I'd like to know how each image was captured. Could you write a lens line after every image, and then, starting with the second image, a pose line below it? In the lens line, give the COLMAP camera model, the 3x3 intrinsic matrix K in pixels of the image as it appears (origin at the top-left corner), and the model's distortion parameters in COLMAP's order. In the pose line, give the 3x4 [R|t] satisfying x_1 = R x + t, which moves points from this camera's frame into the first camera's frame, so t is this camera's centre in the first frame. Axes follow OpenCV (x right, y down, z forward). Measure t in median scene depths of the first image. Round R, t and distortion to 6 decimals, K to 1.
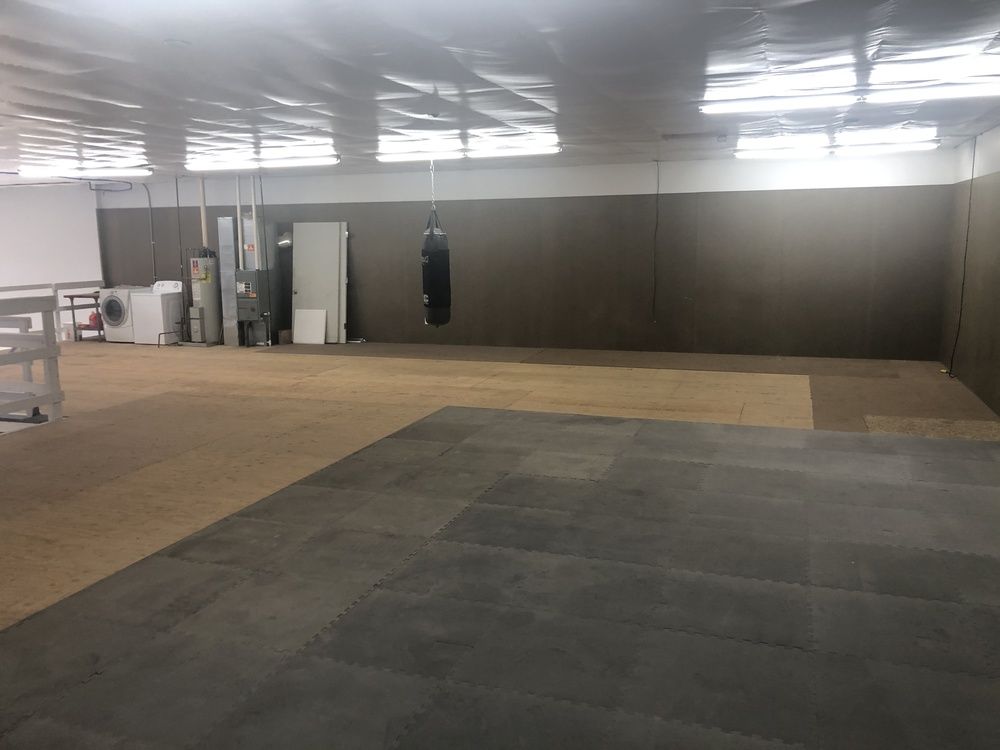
lens RADIAL K [[821.2, 0, 505.0], [0, 821.2, 362.3], [0, 0, 1]] dist [0.027434, -0.017696]
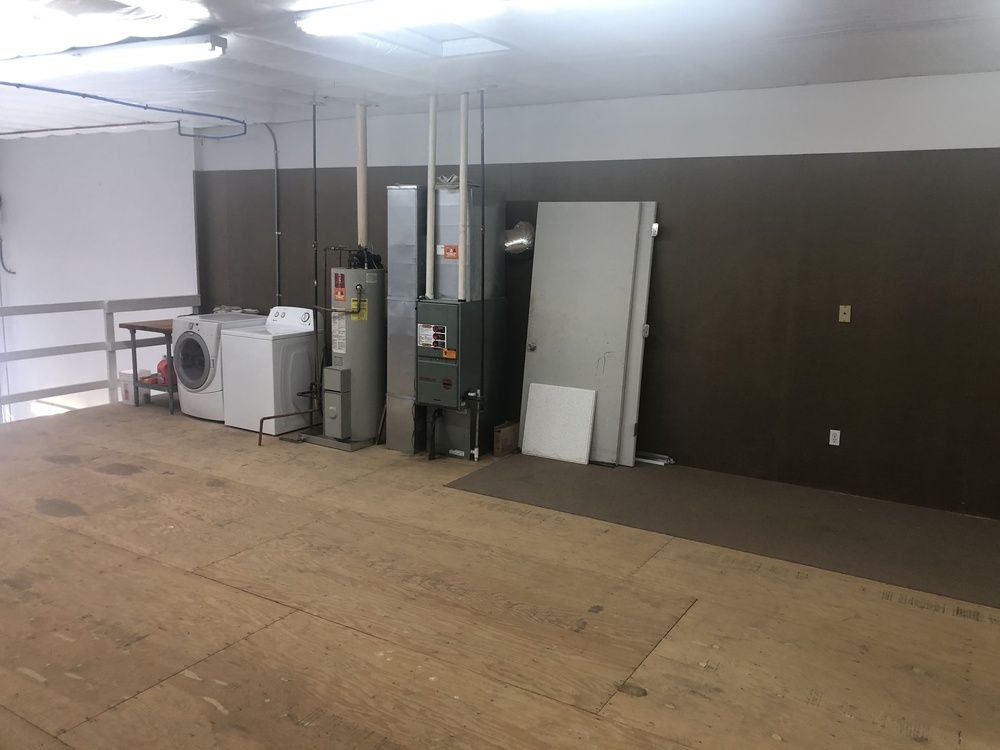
lens RADIAL K [[819.4, 0, 502.9], [0, 819.4, 368.2], [0, 0, 1]] dist [0.031032, -0.022486]
pose [[0.976760, 0.067474, -0.203439, -0.182350], [-0.064851, 0.997704, 0.019540, -0.085156], [0.204290, -0.005893, 0.978893, 0.554595]]
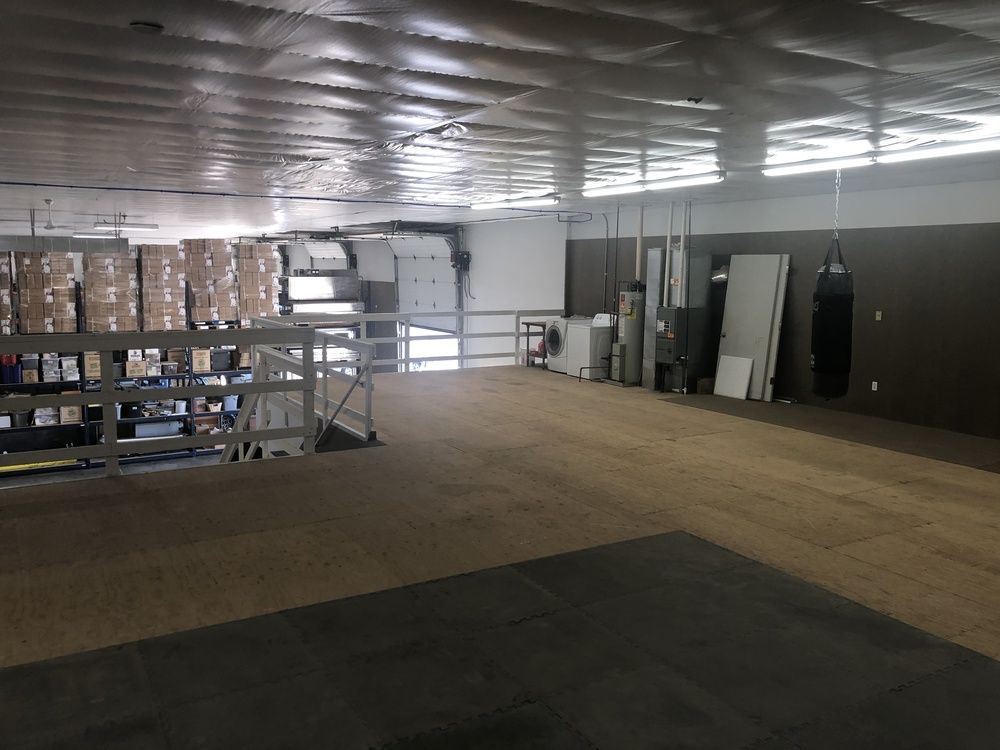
lens RADIAL K [[818.0, 0, 499.0], [0, 818.0, 364.9], [0, 0, 1]] dist [0.023619, -0.004241]
pose [[0.760571, 0.097764, -0.641852, 0.125702], [-0.118623, 0.992882, 0.010667, -0.037580], [0.638326, 0.068025, 0.766754, 0.204391]]
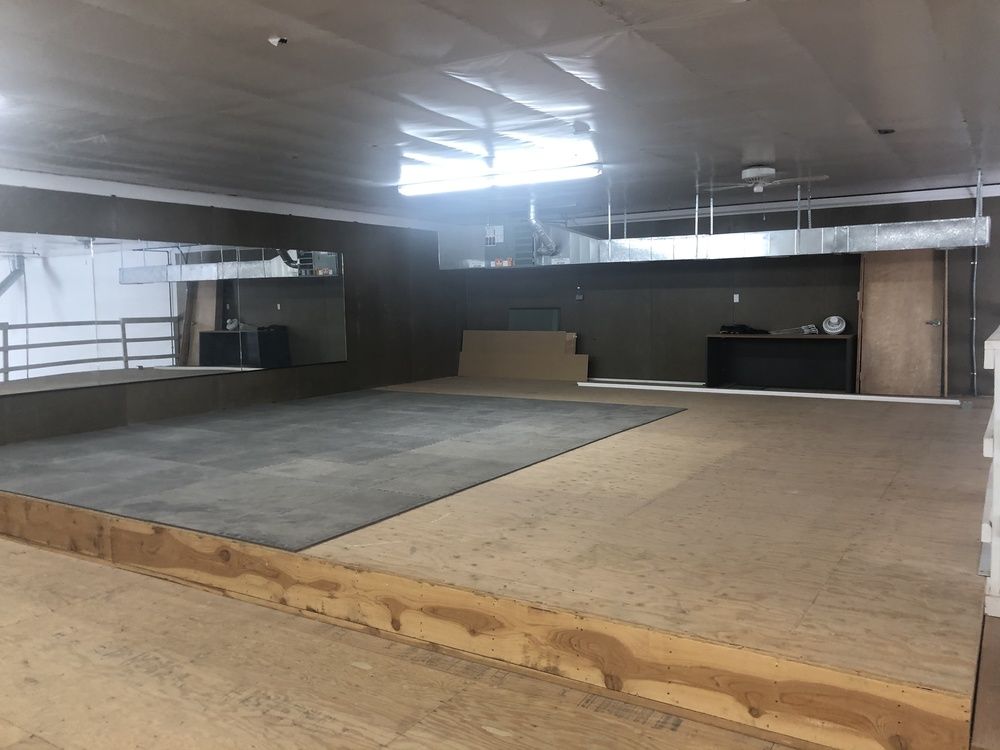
lens RADIAL K [[807.8, 0, 498.3], [0, 807.8, 363.3], [0, 0, 1]] dist [0.069660, -0.103579]
pose [[-0.972342, 0.008751, 0.233400, -0.185902], [0.062902, 0.972188, 0.225595, -0.104200], [-0.224934, 0.234036, -0.945850, 0.795914]]
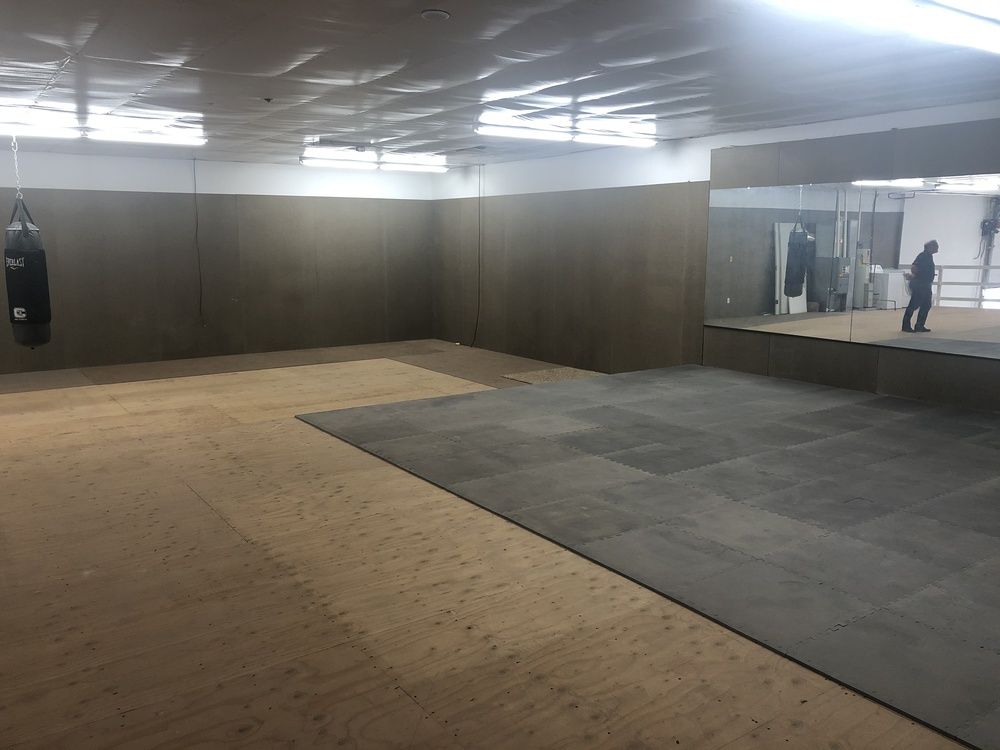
lens RADIAL K [[819.4, 0, 502.9], [0, 819.4, 368.2], [0, 0, 1]] dist [0.031032, -0.022486]
pose [[0.583650, -0.117876, 0.803404, -0.363138], [0.119670, 0.991090, 0.058477, -0.013613], [-0.803138, 0.062013, 0.592556, 0.137620]]
